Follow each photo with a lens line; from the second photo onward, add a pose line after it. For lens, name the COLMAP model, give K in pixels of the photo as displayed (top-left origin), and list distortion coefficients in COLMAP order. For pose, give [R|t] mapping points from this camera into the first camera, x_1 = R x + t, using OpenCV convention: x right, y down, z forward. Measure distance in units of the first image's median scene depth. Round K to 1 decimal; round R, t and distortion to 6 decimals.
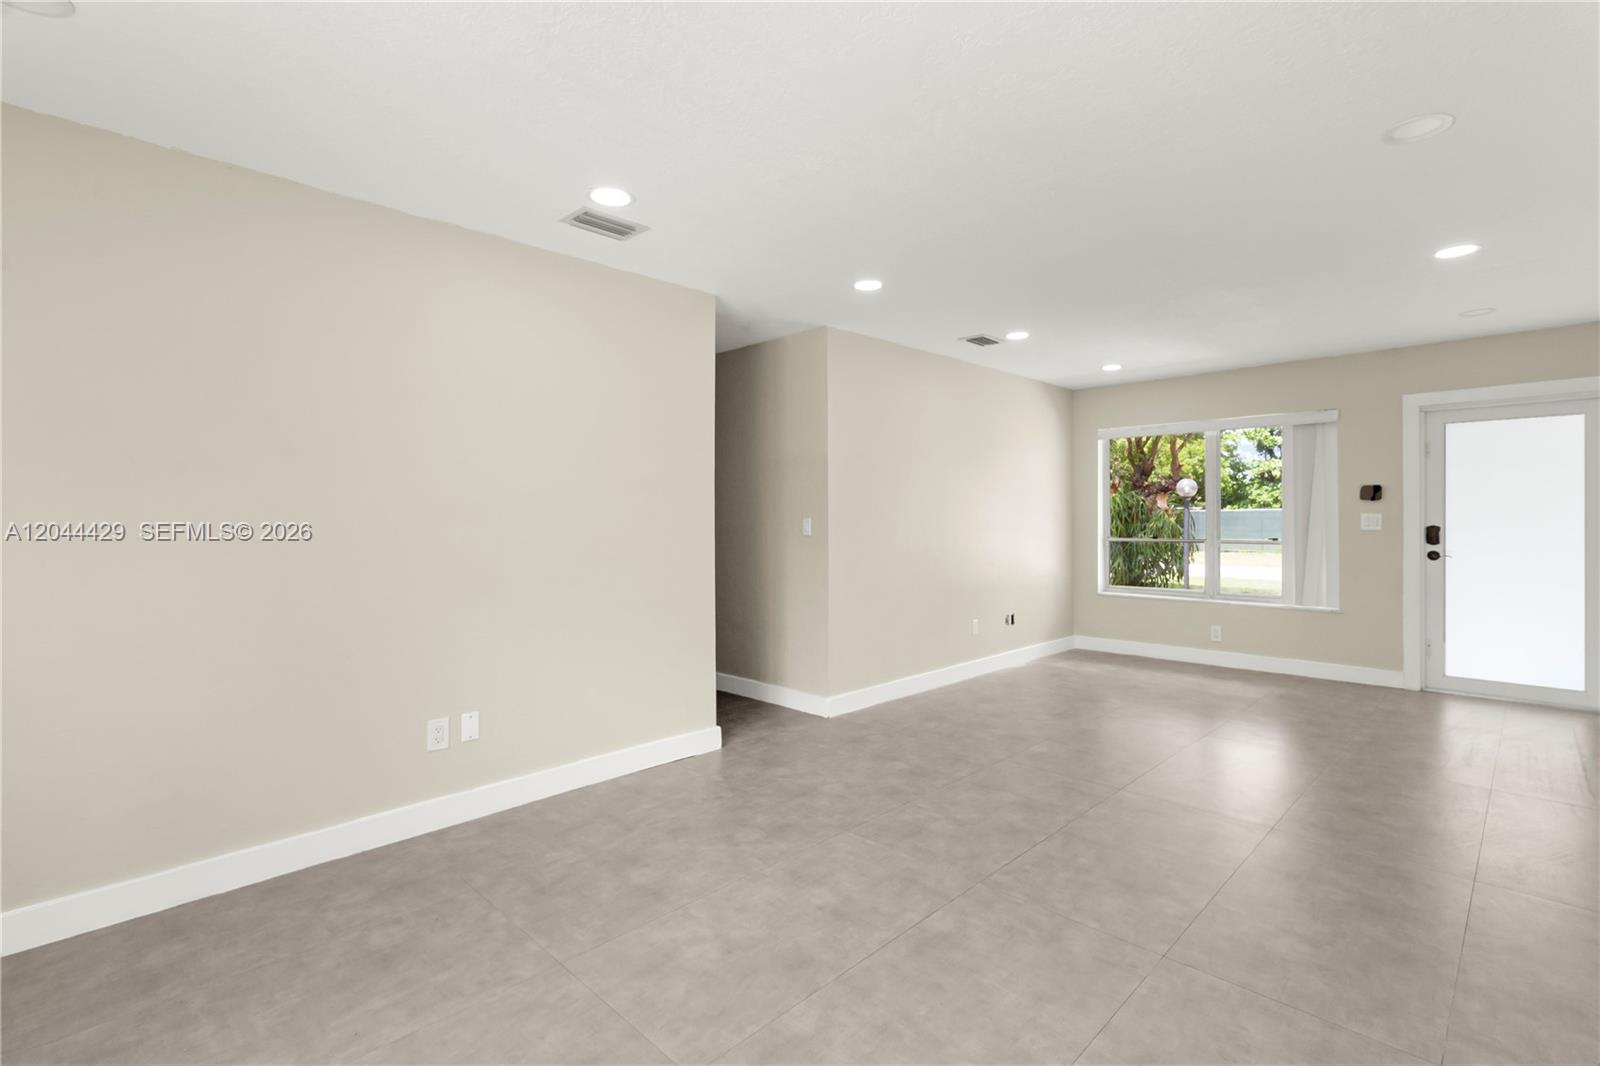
lens RADIAL K [[731.5, 0, 837.5], [0, 731.5, 519.2], [0, 0, 1]] dist [0.002404, 0.000145]
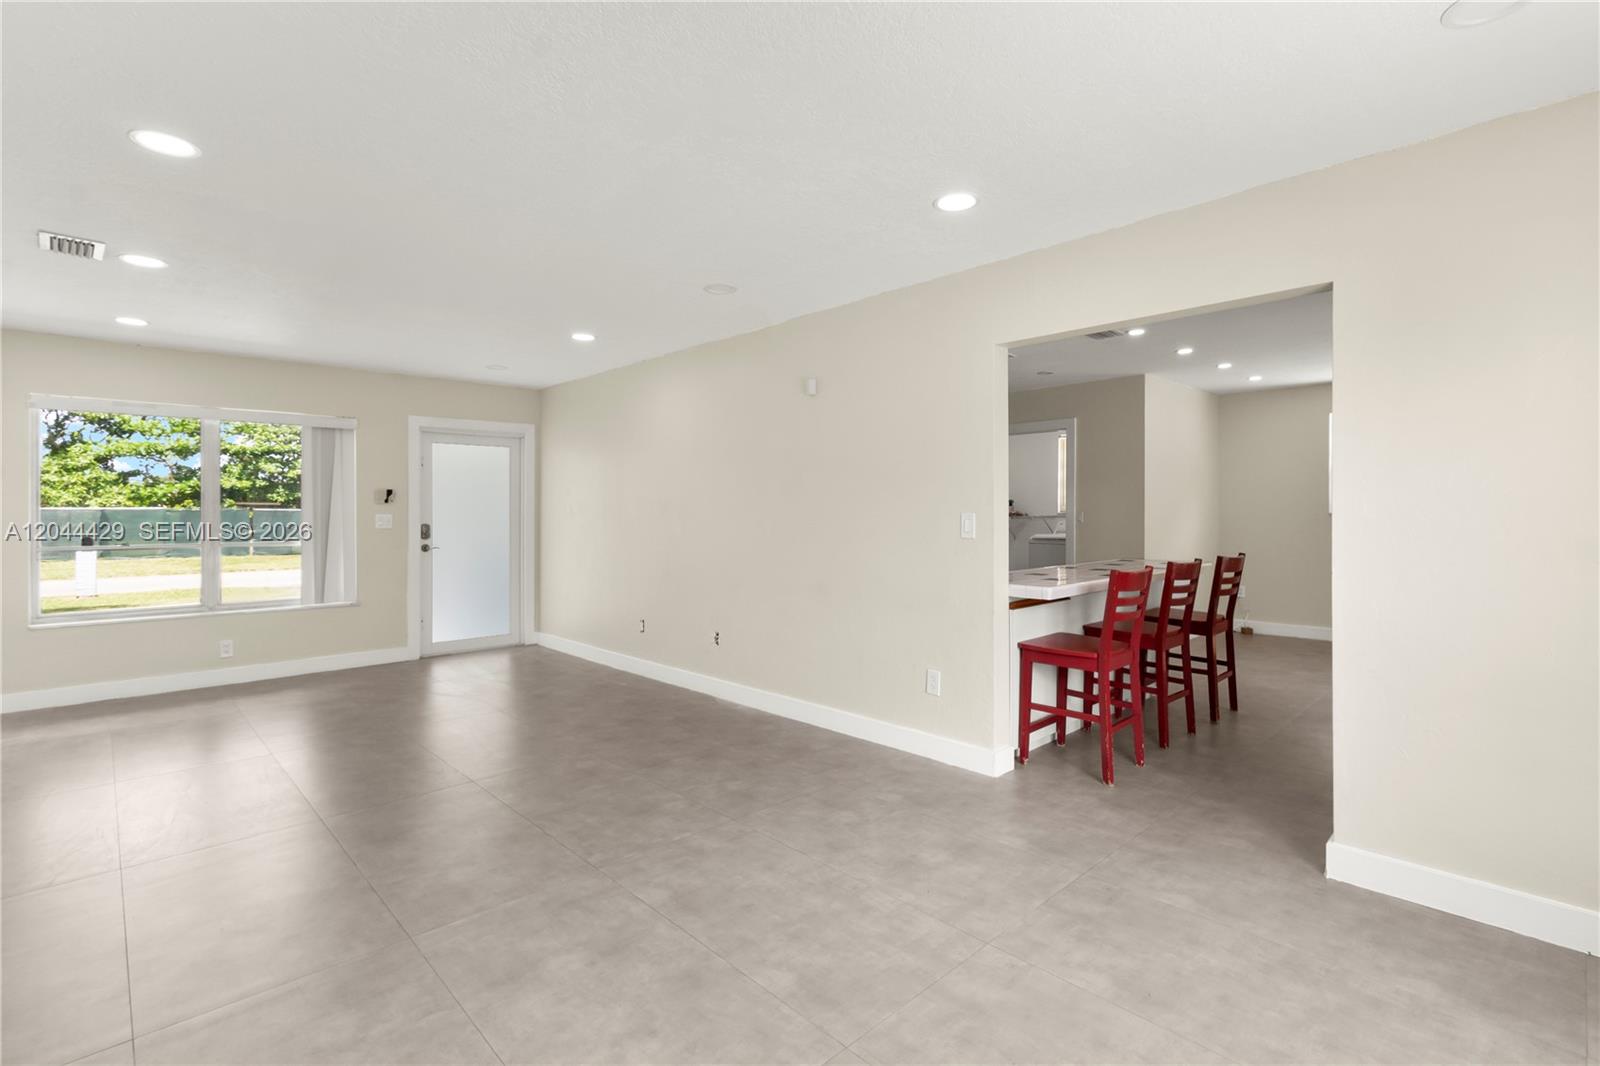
lens RADIAL K [[742.2, 0, 778.0], [0, 742.2, 507.3], [0, 0, 1]] dist [0.000580, 0.000039]
pose [[0.072621, 0.012499, 0.997281, -0.395078], [0.006189, 0.999897, -0.012982, 0.000762], [-0.997340, 0.007115, 0.072536, 0.314280]]
